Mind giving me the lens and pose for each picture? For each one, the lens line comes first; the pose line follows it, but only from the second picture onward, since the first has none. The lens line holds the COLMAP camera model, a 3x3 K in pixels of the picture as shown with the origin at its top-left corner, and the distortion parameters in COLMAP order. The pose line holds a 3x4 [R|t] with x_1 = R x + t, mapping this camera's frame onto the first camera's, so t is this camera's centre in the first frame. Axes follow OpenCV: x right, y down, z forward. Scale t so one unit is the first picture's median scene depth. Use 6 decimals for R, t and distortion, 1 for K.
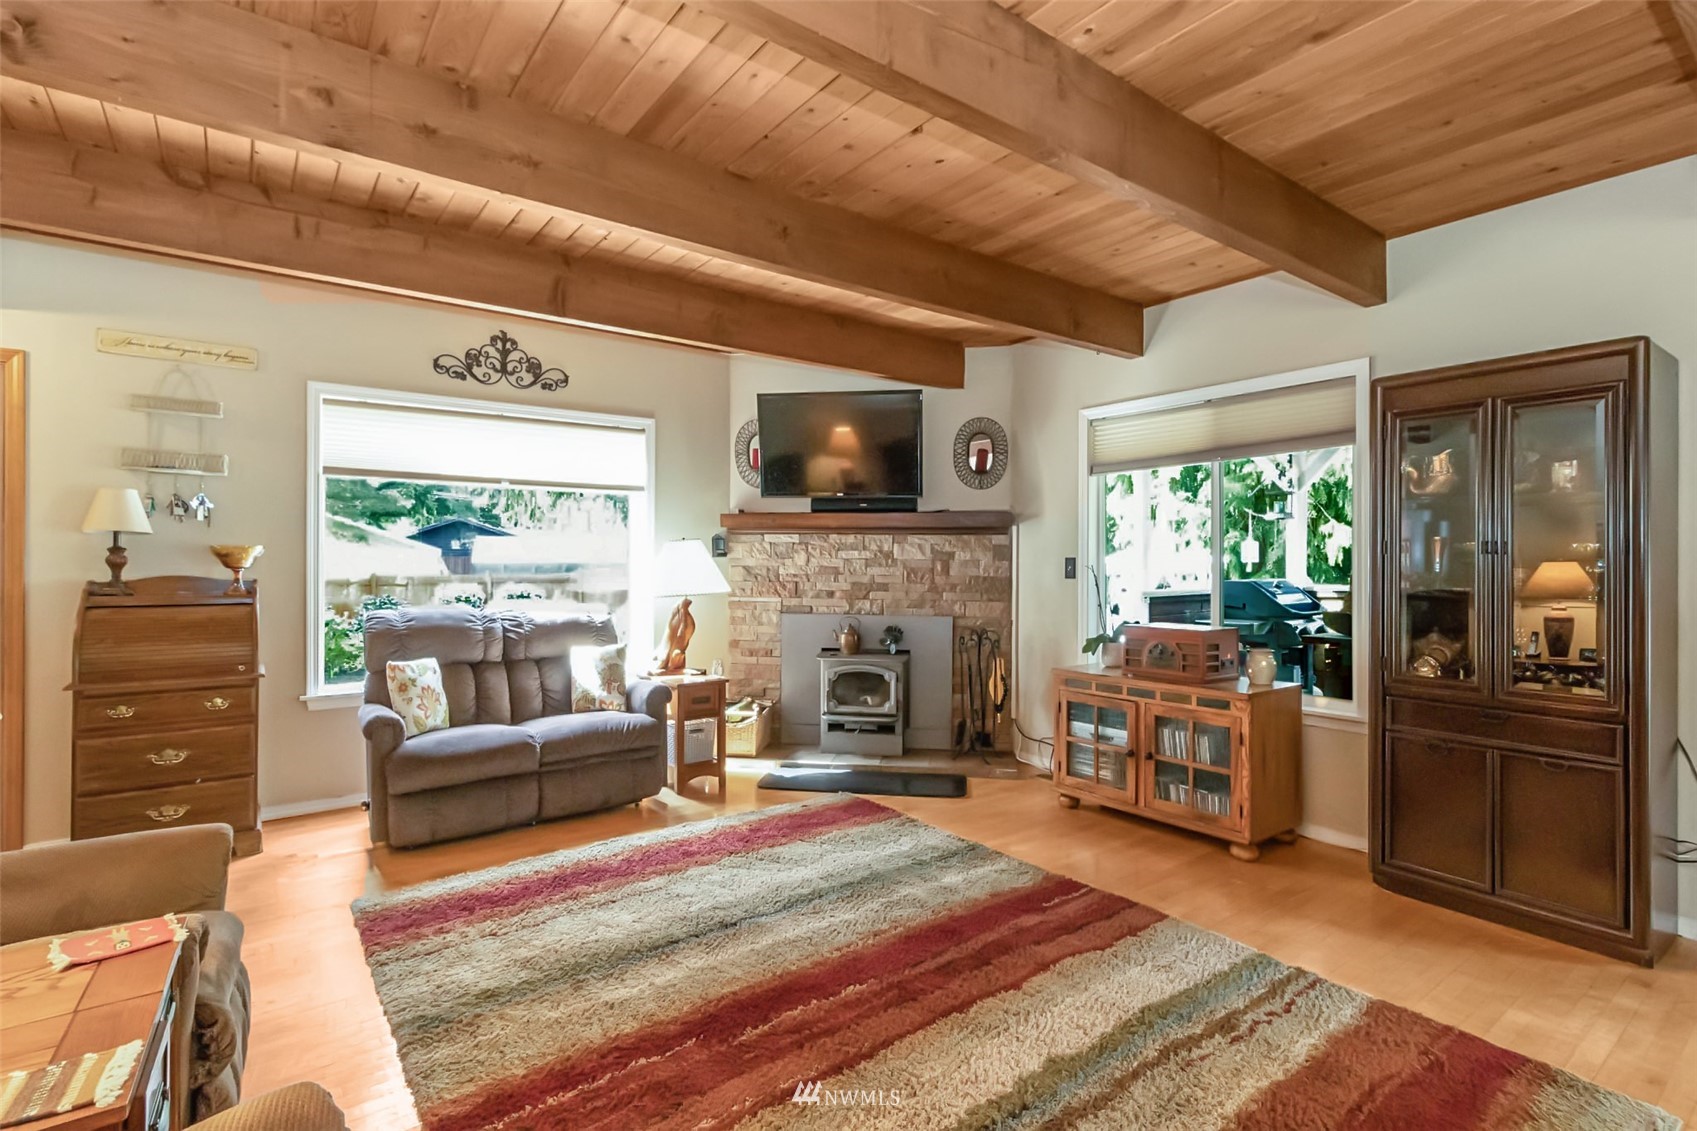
lens RADIAL K [[784.7, 0, 842.3], [0, 784.7, 551.3], [0, 0, 1]] dist [-0.004828, 0.001298]
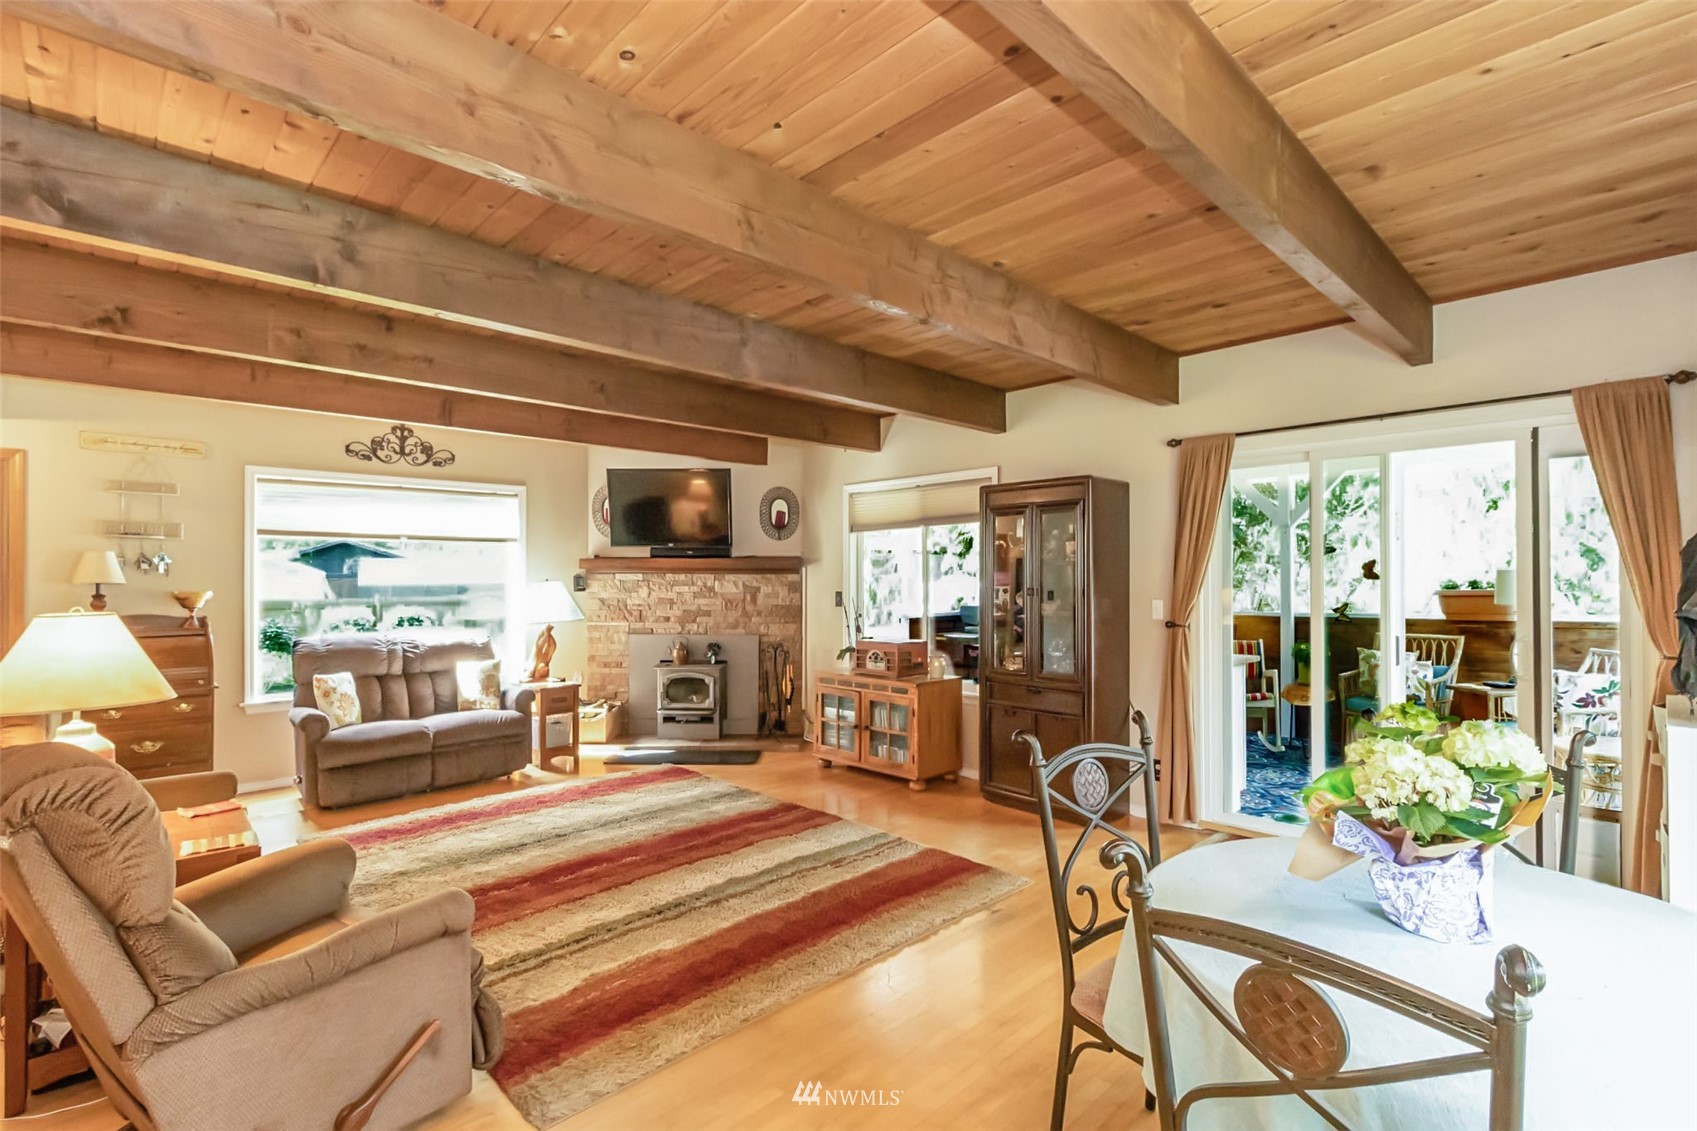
lens RADIAL K [[784.7, 0, 864.0], [0, 784.7, 564.1], [0, 0, 1]] dist [-0.004828, 0.001298]
pose [[0.990394, -0.002675, 0.138251, 0.179409], [0.002918, 0.999995, -0.001561, -0.047885], [-0.138246, 0.001950, 0.990396, -0.479776]]
